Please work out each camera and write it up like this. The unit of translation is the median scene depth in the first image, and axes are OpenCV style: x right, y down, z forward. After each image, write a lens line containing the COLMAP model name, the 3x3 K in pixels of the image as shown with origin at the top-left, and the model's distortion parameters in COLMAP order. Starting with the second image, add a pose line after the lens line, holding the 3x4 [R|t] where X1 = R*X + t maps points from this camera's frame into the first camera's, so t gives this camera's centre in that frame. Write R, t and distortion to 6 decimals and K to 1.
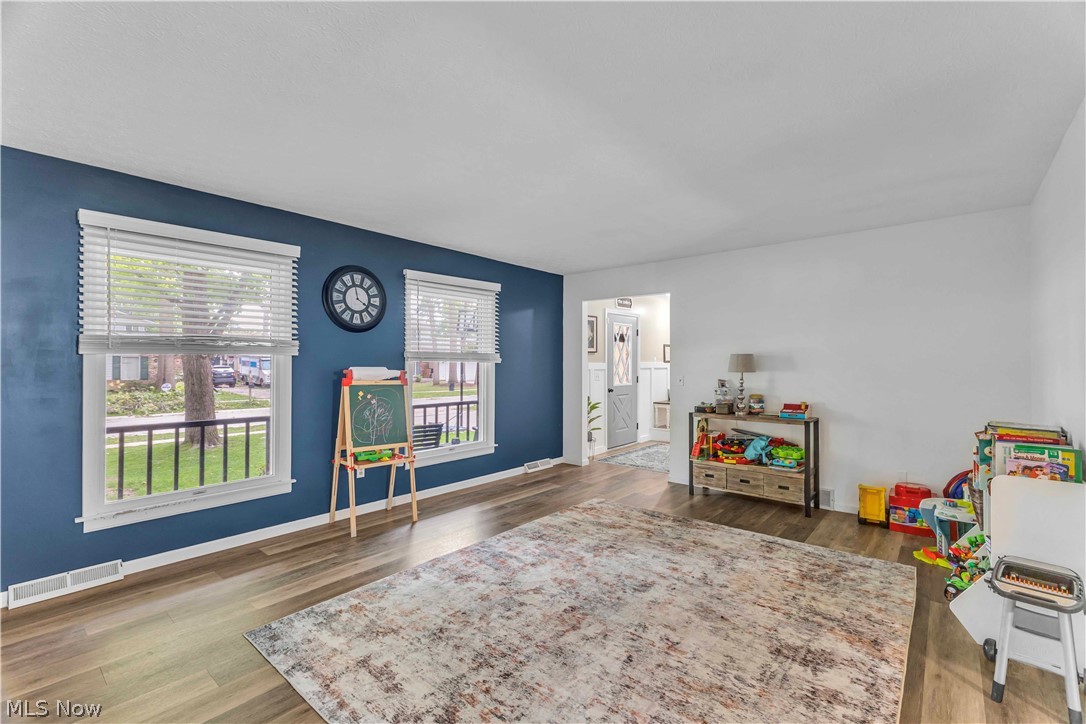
lens RADIAL K [[470.8, 0, 542.1], [0, 470.8, 356.8], [0, 0, 1]] dist [0.003321, 0.000216]
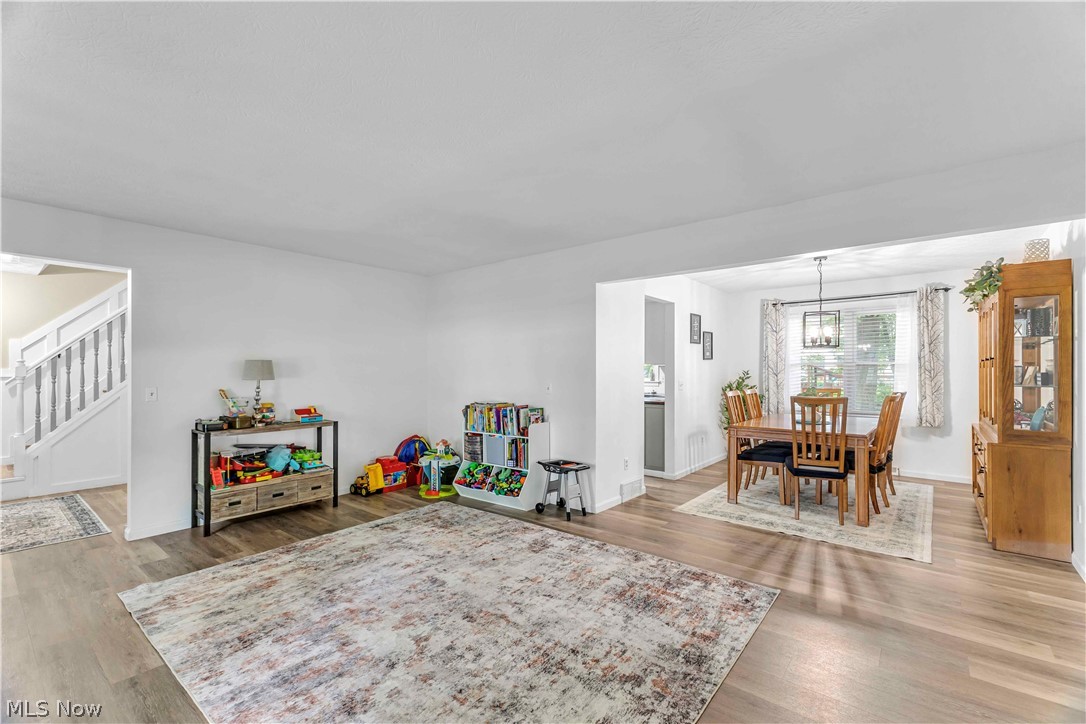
lens RADIAL K [[470.8, 0, 540.9], [0, 470.8, 373.0], [0, 0, 1]] dist [0.003321, 0.000216]
pose [[-0.021612, -0.007263, 0.999740, -0.702004], [-0.011862, 0.999905, 0.007008, 0.008931], [-0.999696, -0.011707, -0.021696, 0.662972]]
